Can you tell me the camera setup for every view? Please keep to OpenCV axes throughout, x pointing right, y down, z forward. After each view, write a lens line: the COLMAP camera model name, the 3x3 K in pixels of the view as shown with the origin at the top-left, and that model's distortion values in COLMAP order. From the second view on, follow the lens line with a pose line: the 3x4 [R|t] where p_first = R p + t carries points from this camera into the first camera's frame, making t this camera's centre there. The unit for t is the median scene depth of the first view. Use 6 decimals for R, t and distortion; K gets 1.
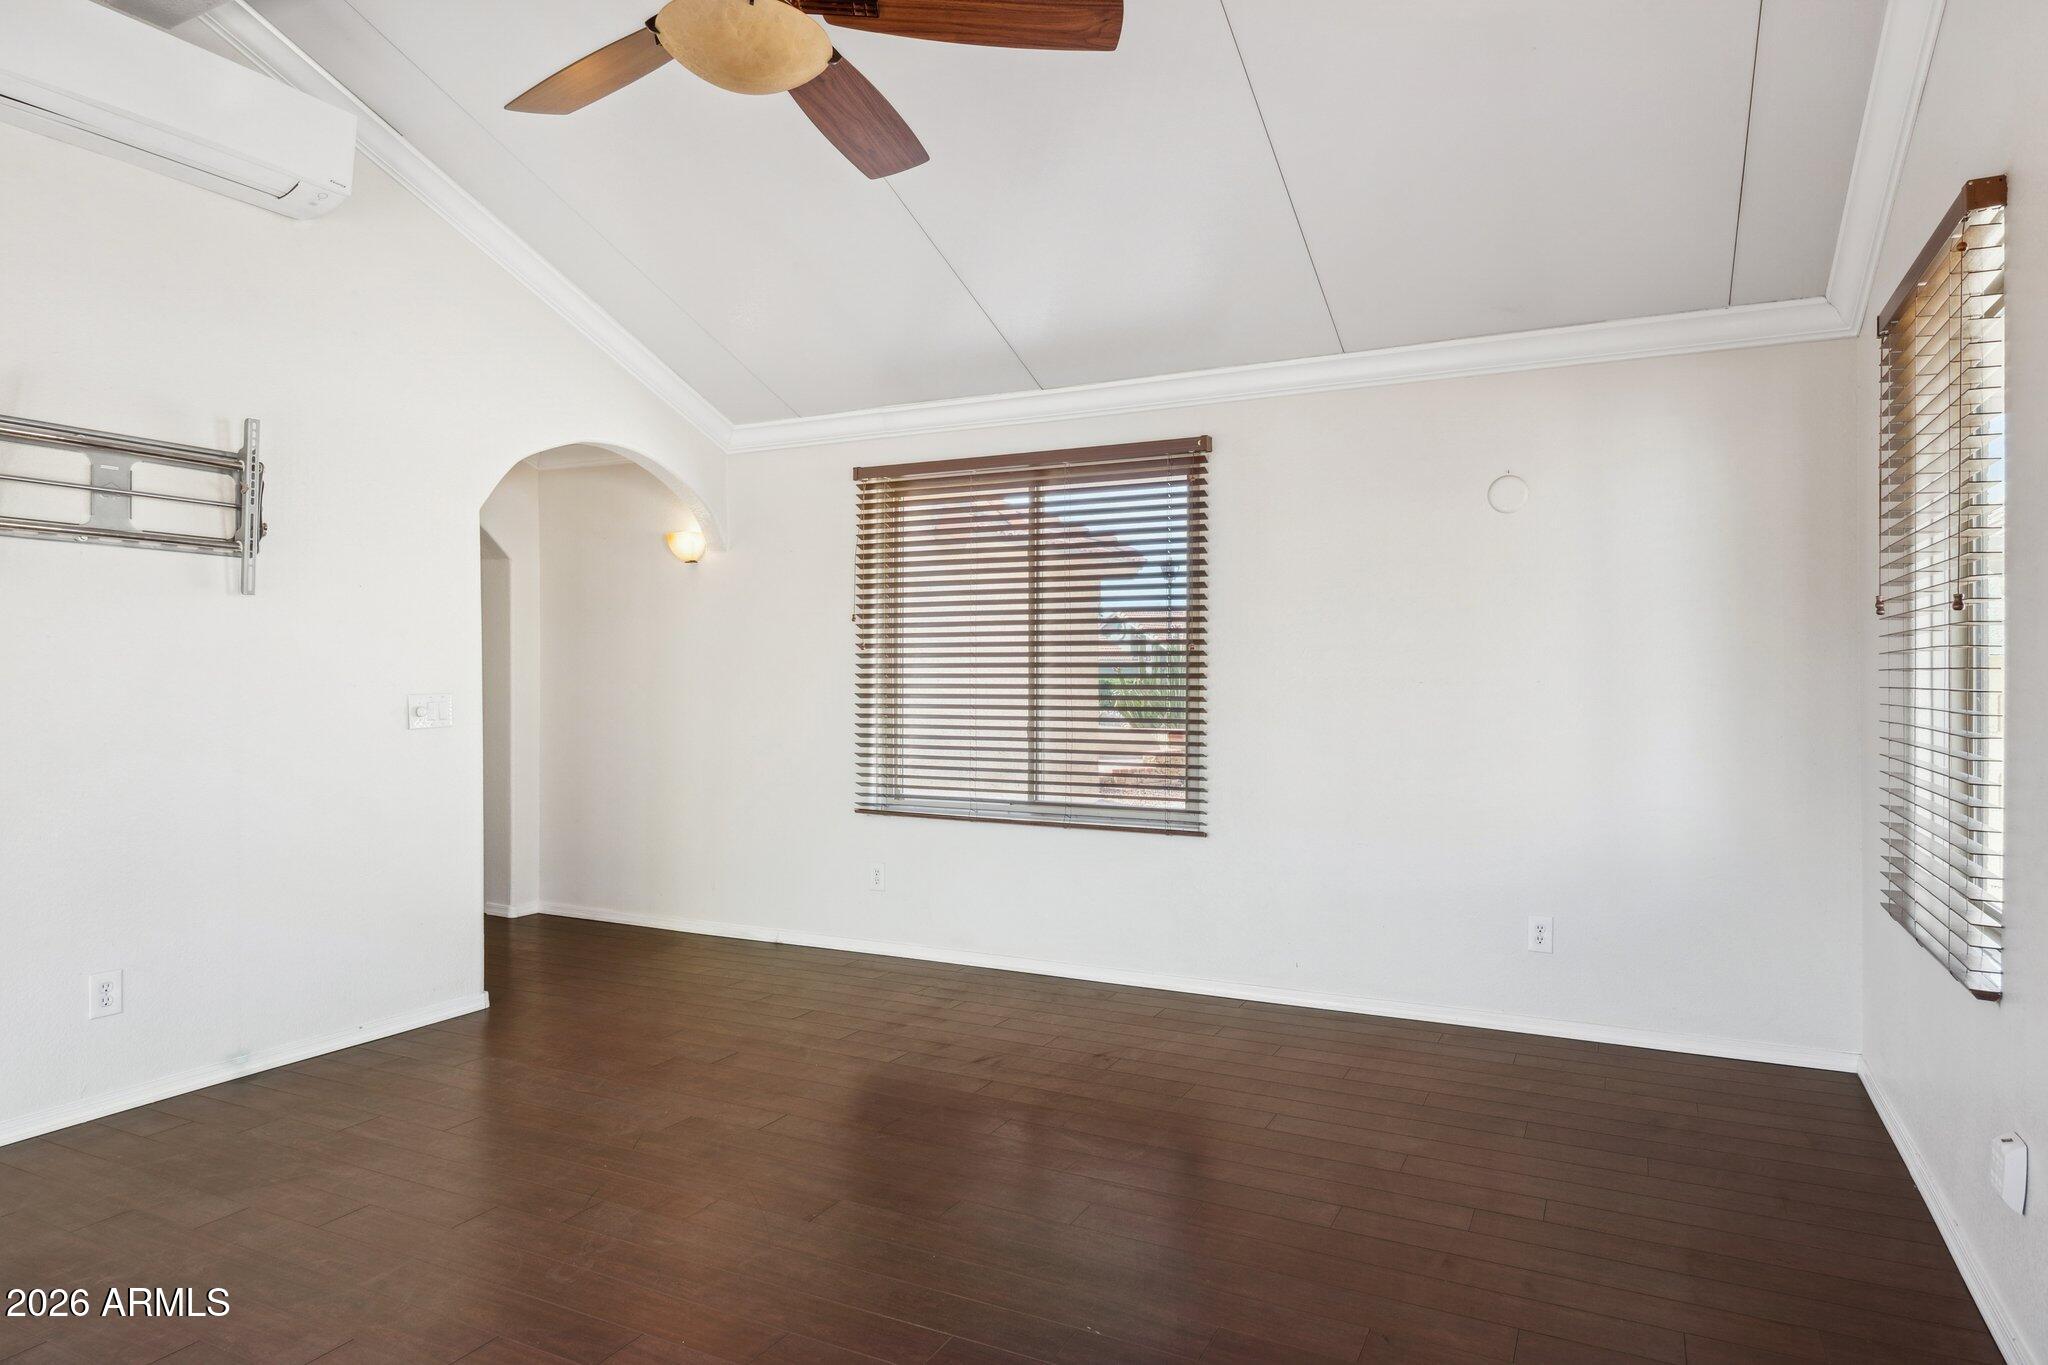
lens RADIAL K [[1173.9, 0, 1026.3], [0, 1173.9, 684.3], [0, 0, 1]] dist [-0.003035, -0.000655]
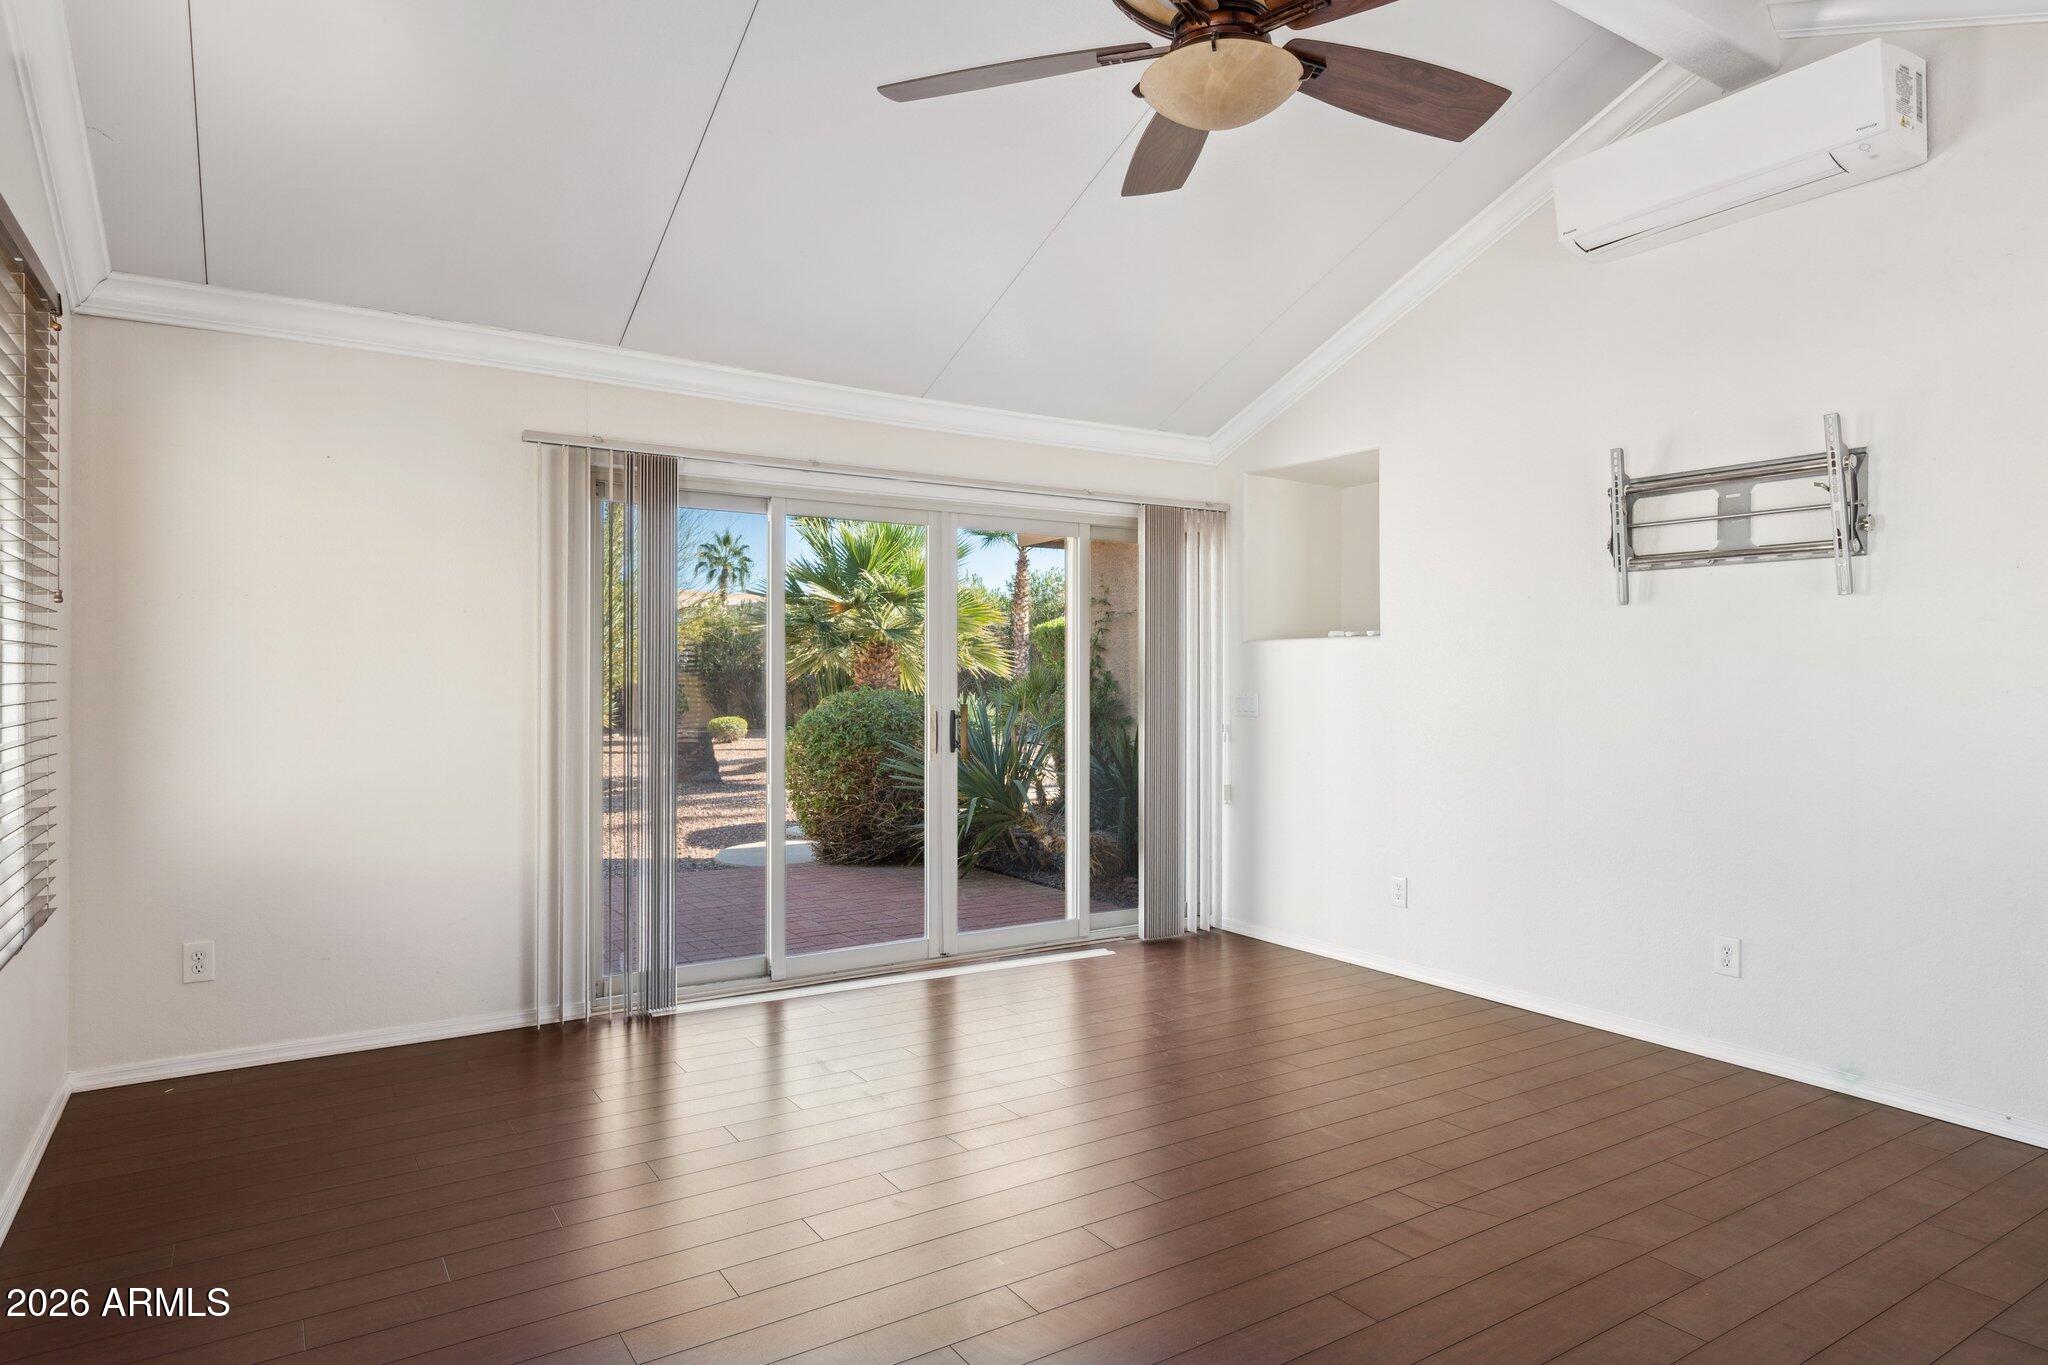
lens RADIAL K [[1173.9, 0, 1025.8], [0, 1173.9, 675.7], [0, 0, 1]] dist [-0.003035, -0.000655]
pose [[-0.496220, -0.001185, -0.868196, 0.541285], [-0.005497, 0.999983, 0.001778, -0.007937], [0.868179, 0.005655, -0.496218, 0.954674]]
